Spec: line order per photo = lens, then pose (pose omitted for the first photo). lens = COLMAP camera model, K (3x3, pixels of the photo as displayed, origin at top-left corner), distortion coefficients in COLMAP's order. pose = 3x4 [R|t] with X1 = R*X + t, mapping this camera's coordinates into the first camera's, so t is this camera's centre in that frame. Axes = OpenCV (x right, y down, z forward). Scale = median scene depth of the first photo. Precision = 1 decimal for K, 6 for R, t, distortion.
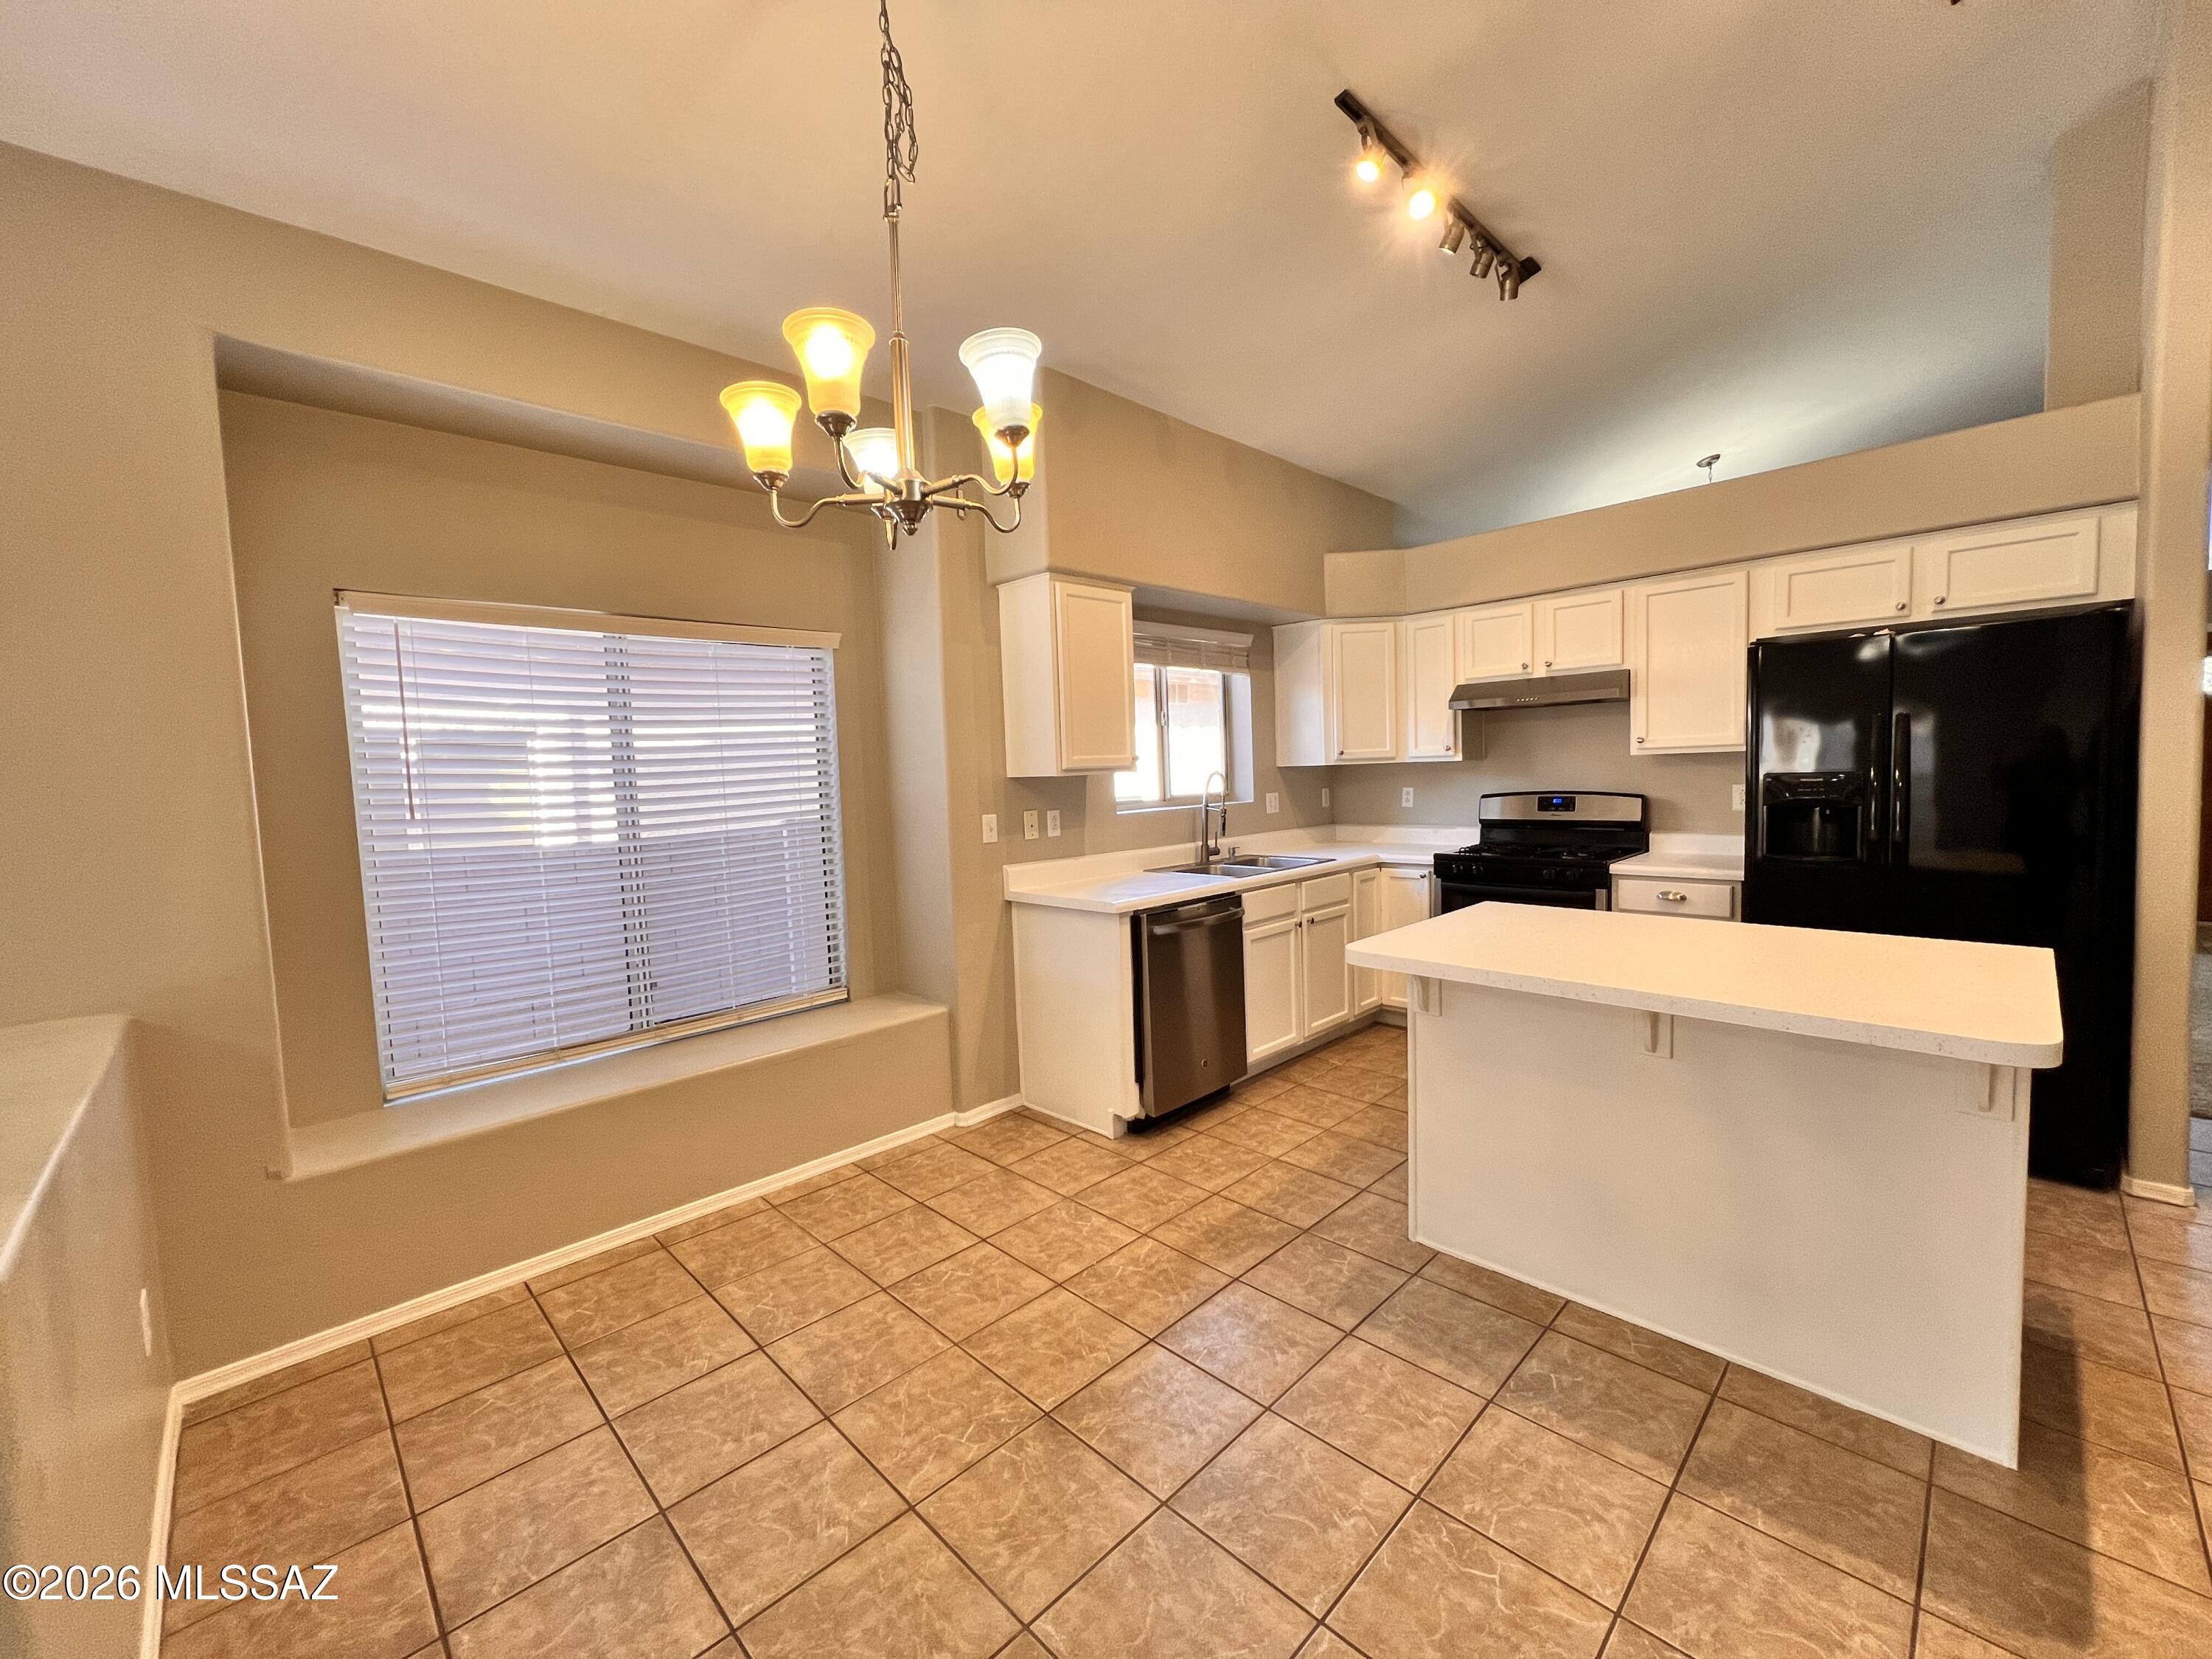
lens RADIAL K [[889.2, 0, 1102.8], [0, 889.2, 826.1], [0, 0, 1]] dist [-0.004374, 0.000807]
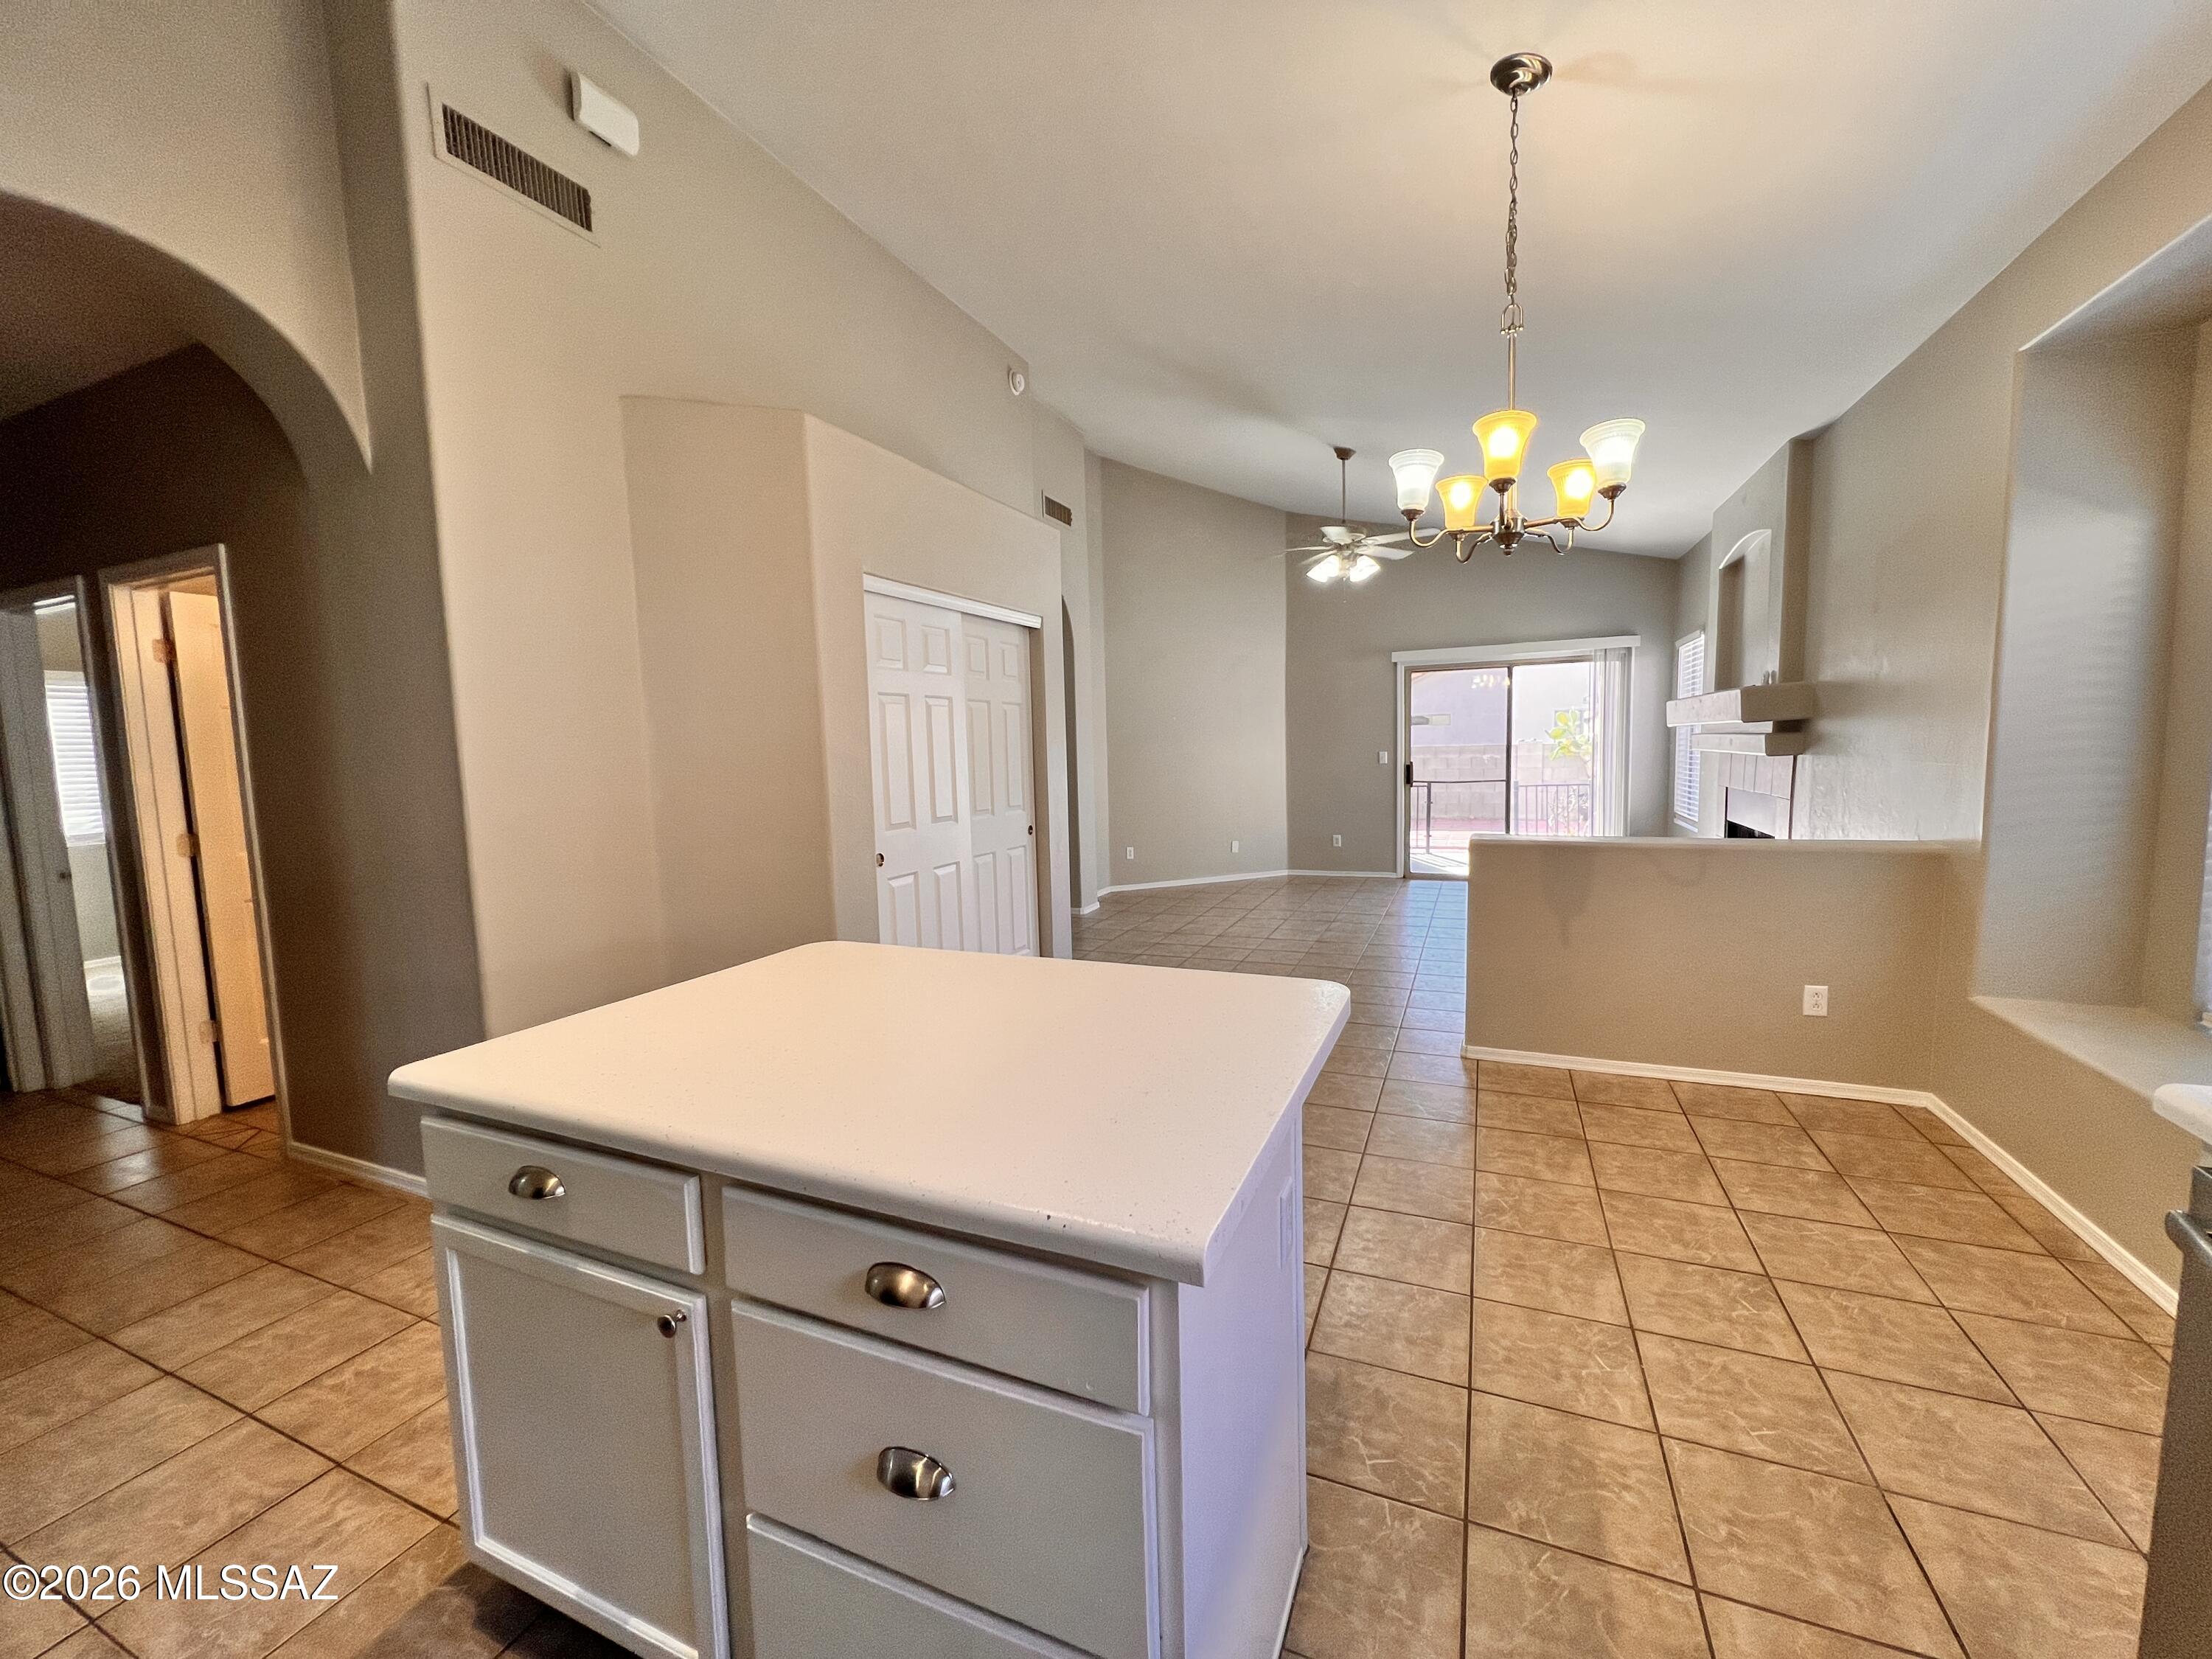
lens RADIAL K [[886.9, 0, 1106.0], [0, 886.9, 829.5], [0, 0, 1]] dist [-0.000326, -0.000305]
pose [[-0.923438, 0.095331, -0.371718, 0.394962], [0.033334, 0.984918, 0.169782, -0.064607], [0.382297, 0.144392, -0.912688, 0.873791]]
